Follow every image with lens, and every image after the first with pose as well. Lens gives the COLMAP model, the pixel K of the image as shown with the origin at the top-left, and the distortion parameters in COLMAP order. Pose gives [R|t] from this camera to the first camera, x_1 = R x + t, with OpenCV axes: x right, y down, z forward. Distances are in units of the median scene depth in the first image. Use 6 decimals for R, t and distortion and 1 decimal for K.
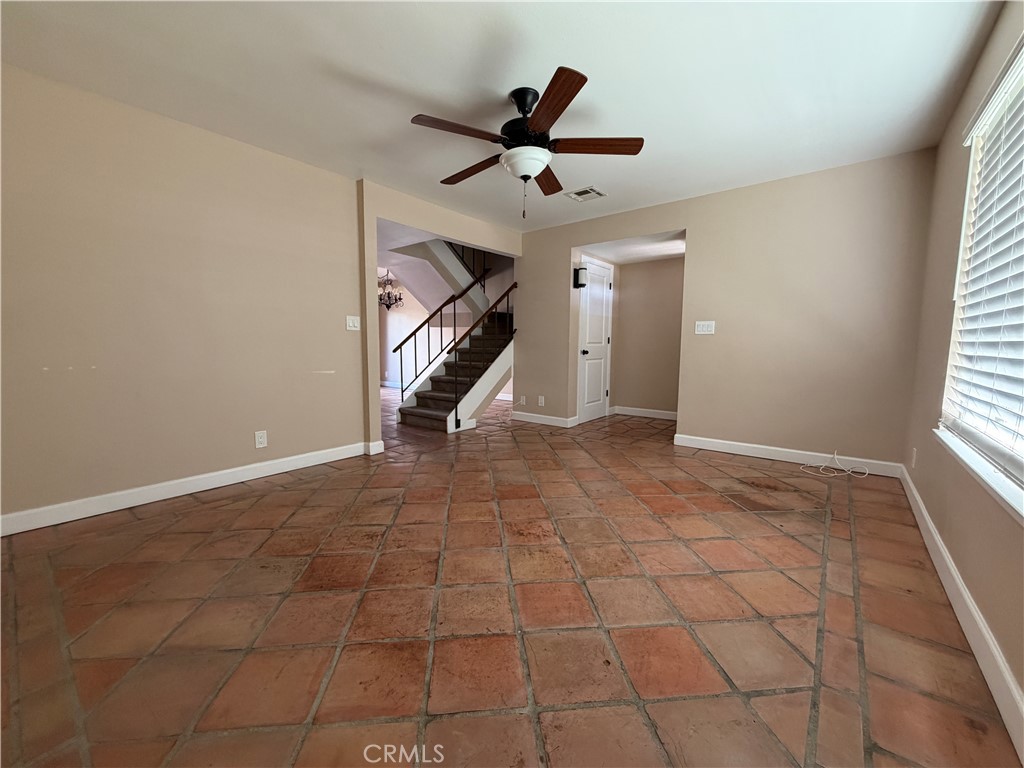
lens RADIAL K [[407.7, 0, 510.0], [0, 407.7, 384.0], [0, 0, 1]] dist [0.001520, -0.000138]
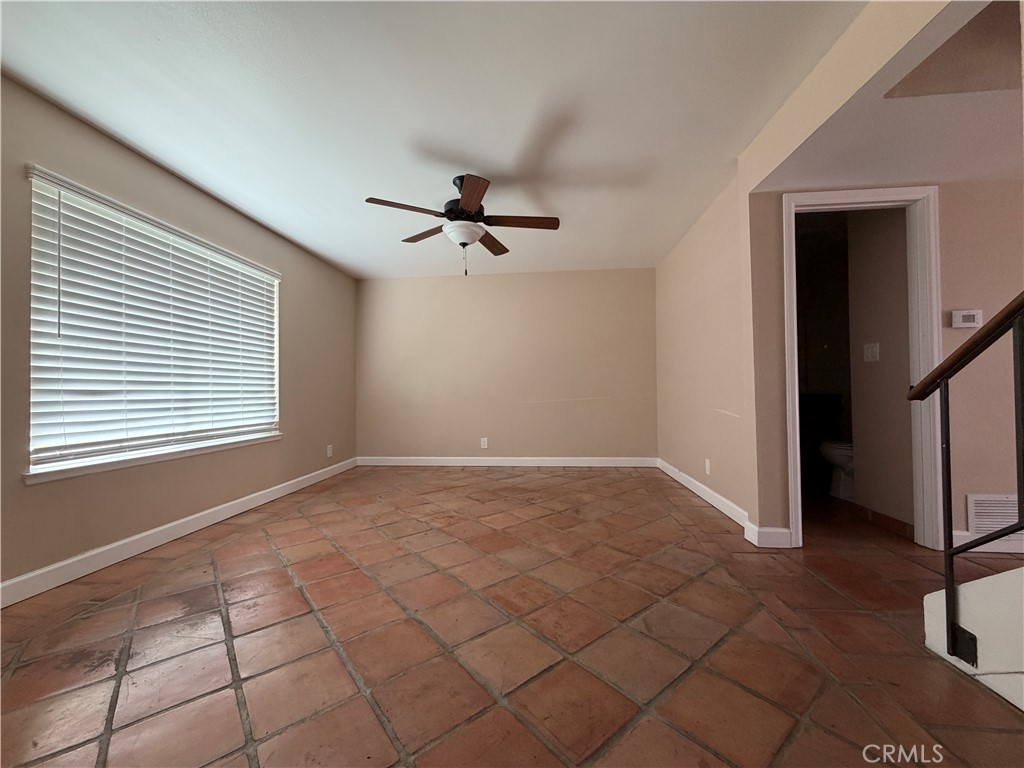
lens RADIAL K [[407.7, 0, 510.0], [0, 407.7, 384.0], [0, 0, 1]] dist [0.001520, -0.000138]
pose [[-0.830584, -0.003472, -0.556882, 0.546737], [-0.047545, 0.996772, 0.064699, -0.162840], [0.554859, 0.080215, -0.828068, 1.925703]]
